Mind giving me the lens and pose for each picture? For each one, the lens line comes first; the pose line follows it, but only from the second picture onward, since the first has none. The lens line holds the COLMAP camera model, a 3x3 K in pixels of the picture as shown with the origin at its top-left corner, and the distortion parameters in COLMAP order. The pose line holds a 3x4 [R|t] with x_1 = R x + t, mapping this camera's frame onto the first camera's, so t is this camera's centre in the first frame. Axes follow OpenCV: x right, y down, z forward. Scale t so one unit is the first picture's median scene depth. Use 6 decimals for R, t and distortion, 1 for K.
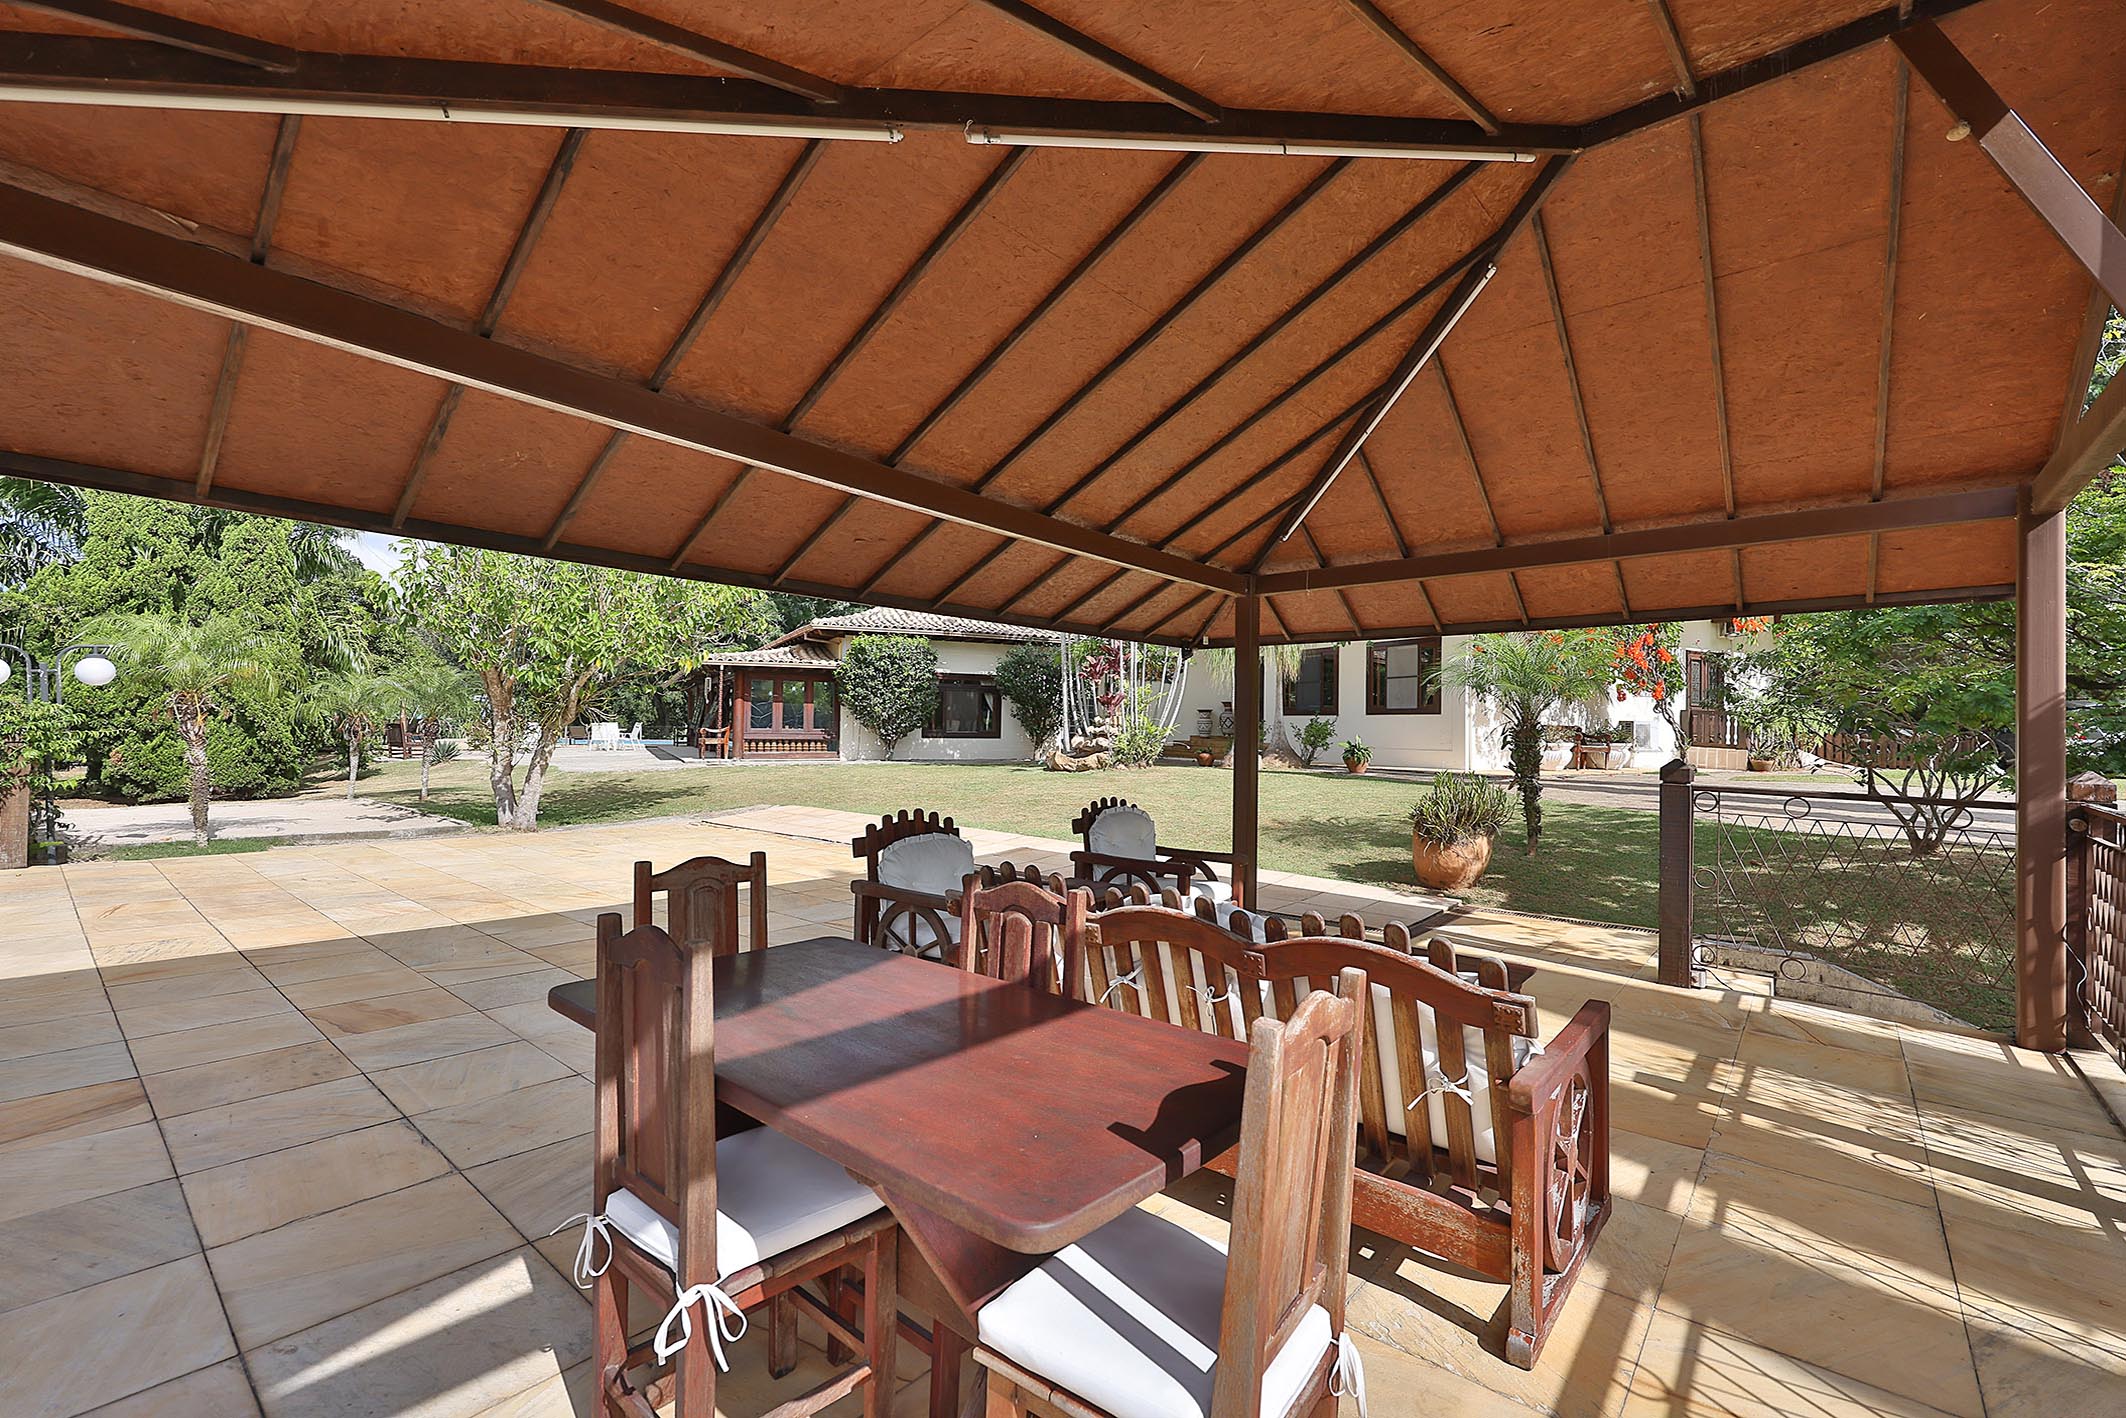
lens RADIAL K [[907.9, 0, 1066.2], [0, 907.9, 715.0], [0, 0, 1]] dist [-0.000784, -0.000292]
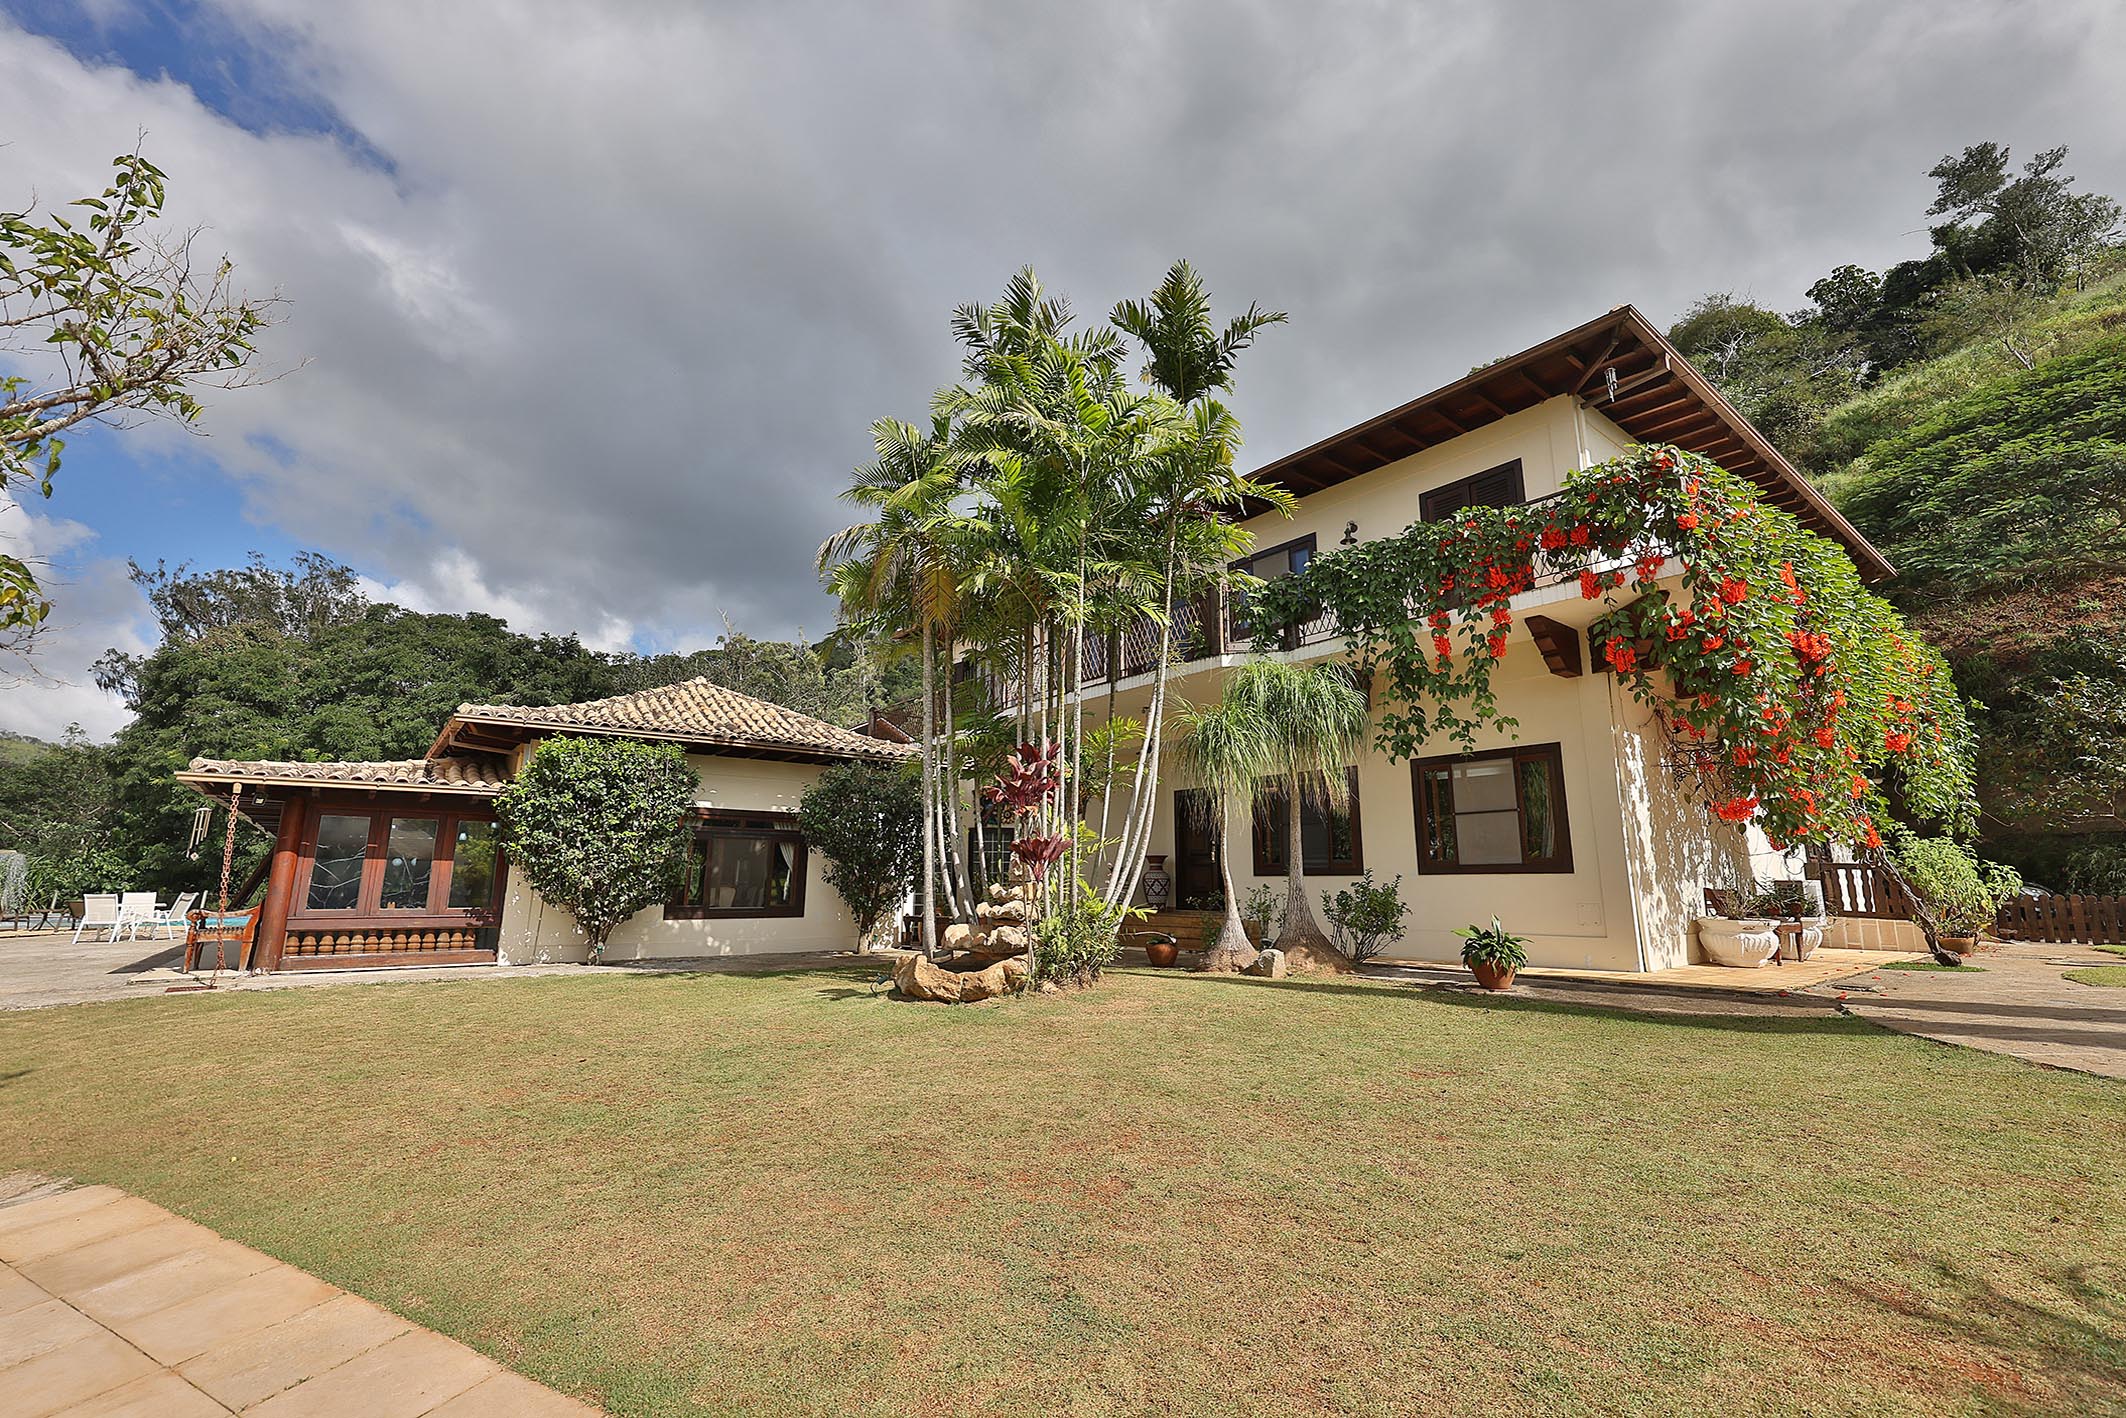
lens RADIAL K [[907.9, 0, 1056.3], [0, 907.9, 694.1], [0, 0, 1]] dist [-0.000784, -0.000292]
pose [[0.982390, 0.029964, 0.184422, -0.024837], [0.006386, 0.981094, -0.193425, -0.002937], [-0.186731, 0.191197, 0.963626, 0.390739]]
